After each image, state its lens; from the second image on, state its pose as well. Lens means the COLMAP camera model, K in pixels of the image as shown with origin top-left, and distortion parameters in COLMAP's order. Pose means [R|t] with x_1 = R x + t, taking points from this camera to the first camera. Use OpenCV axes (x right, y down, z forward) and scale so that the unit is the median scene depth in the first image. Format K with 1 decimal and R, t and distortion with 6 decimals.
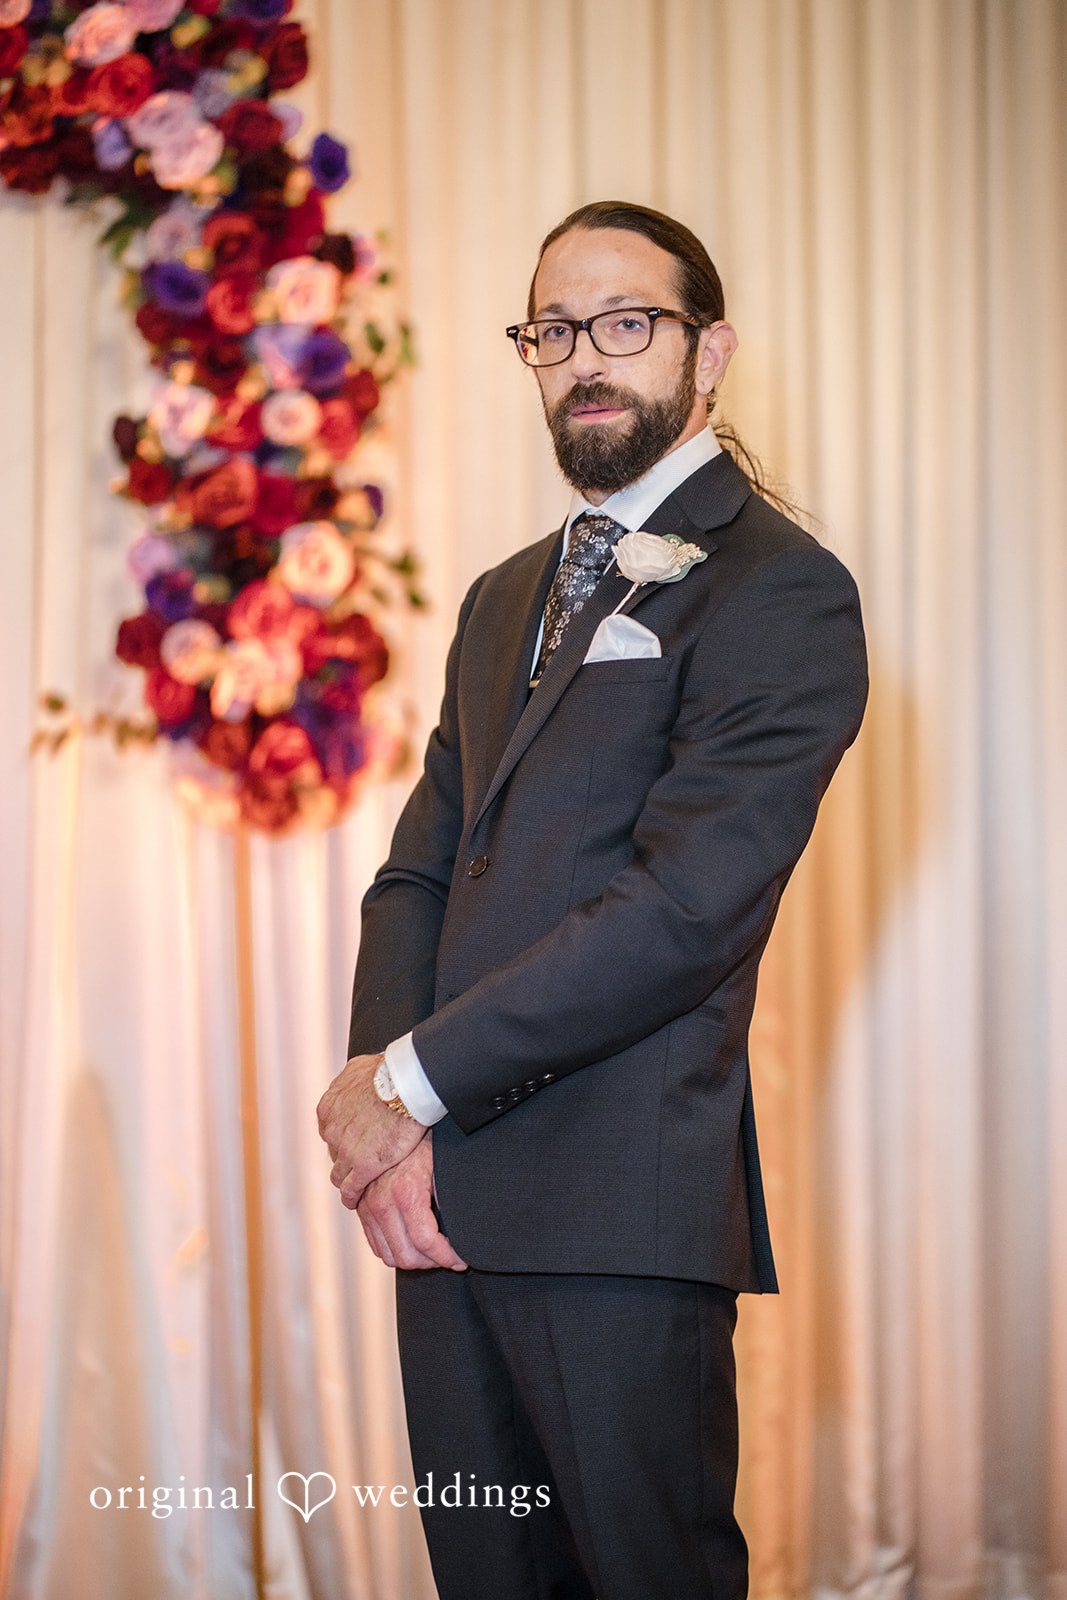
lens RADIAL K [[3841.9, 0, 499.9], [0, 3841.9, 796.5], [0, 0, 1]] dist [0.065384, -0.600735]
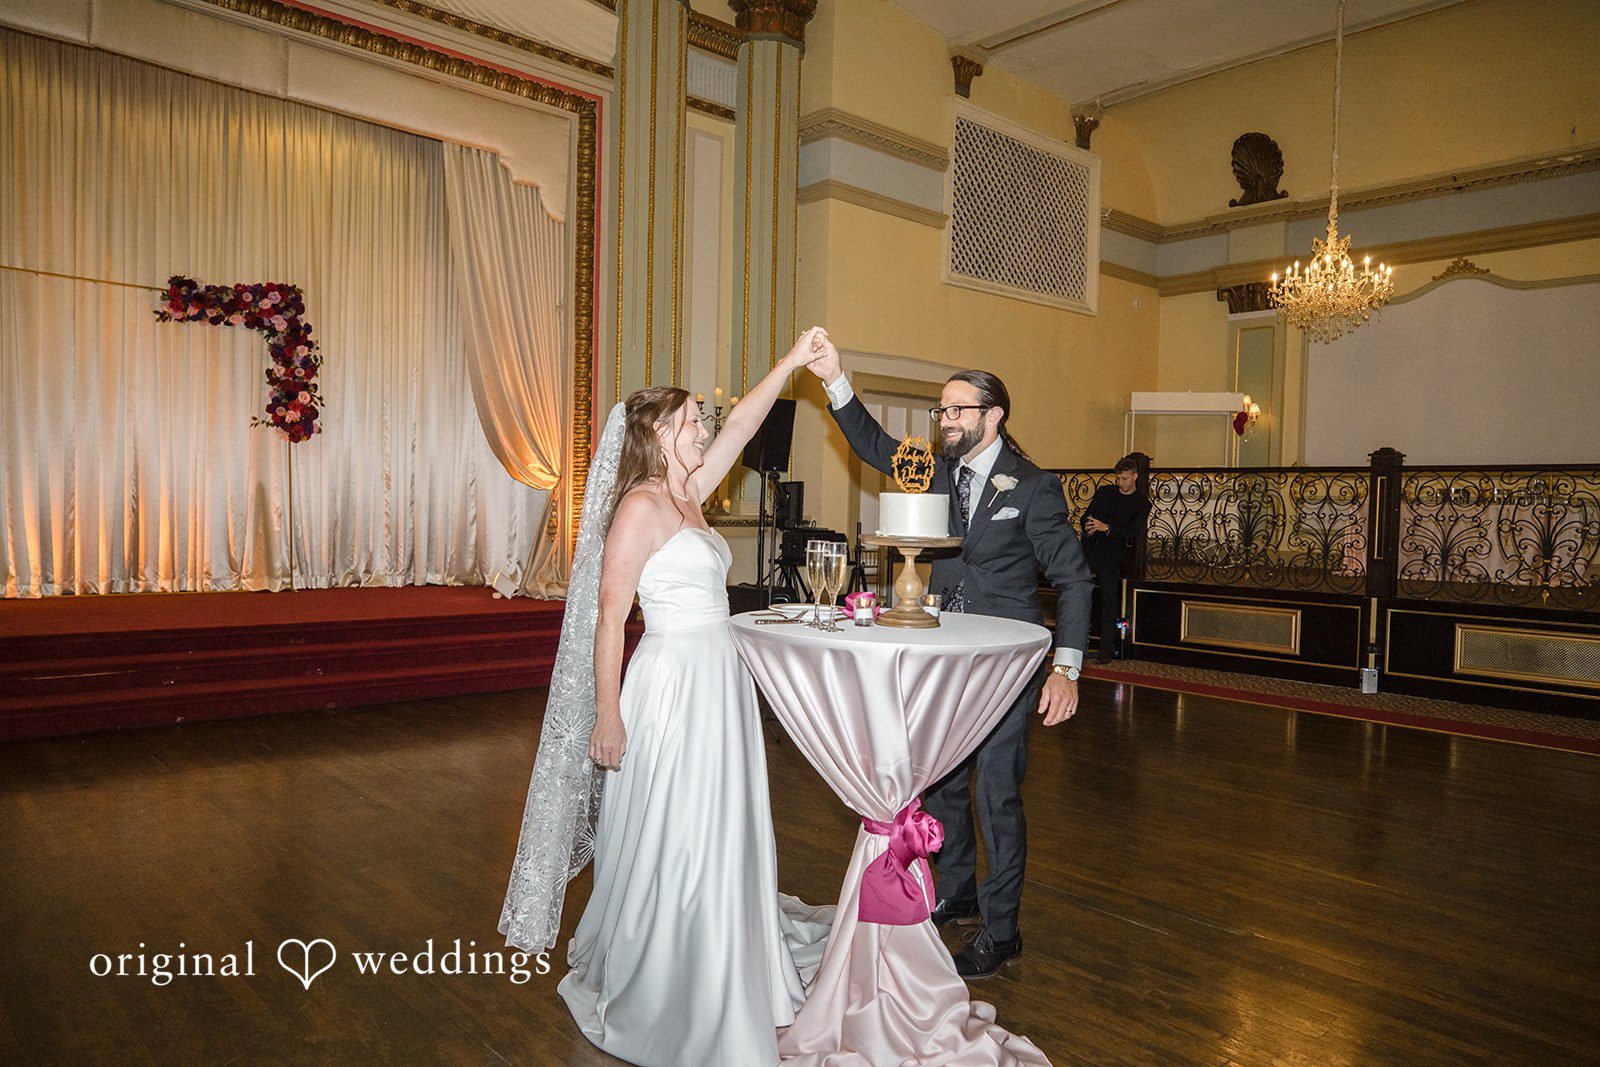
lens RADIAL K [[1132.6, 0, 797.6], [0, 1132.6, 538.6], [0, 0, 1]] dist [0.006558, -0.000608]
pose [[0.933887, 0.019248, 0.357049, 0.042172], [-0.051767, 0.995308, 0.081746, -0.026126], [-0.353800, -0.094825, 0.930502, -0.908110]]
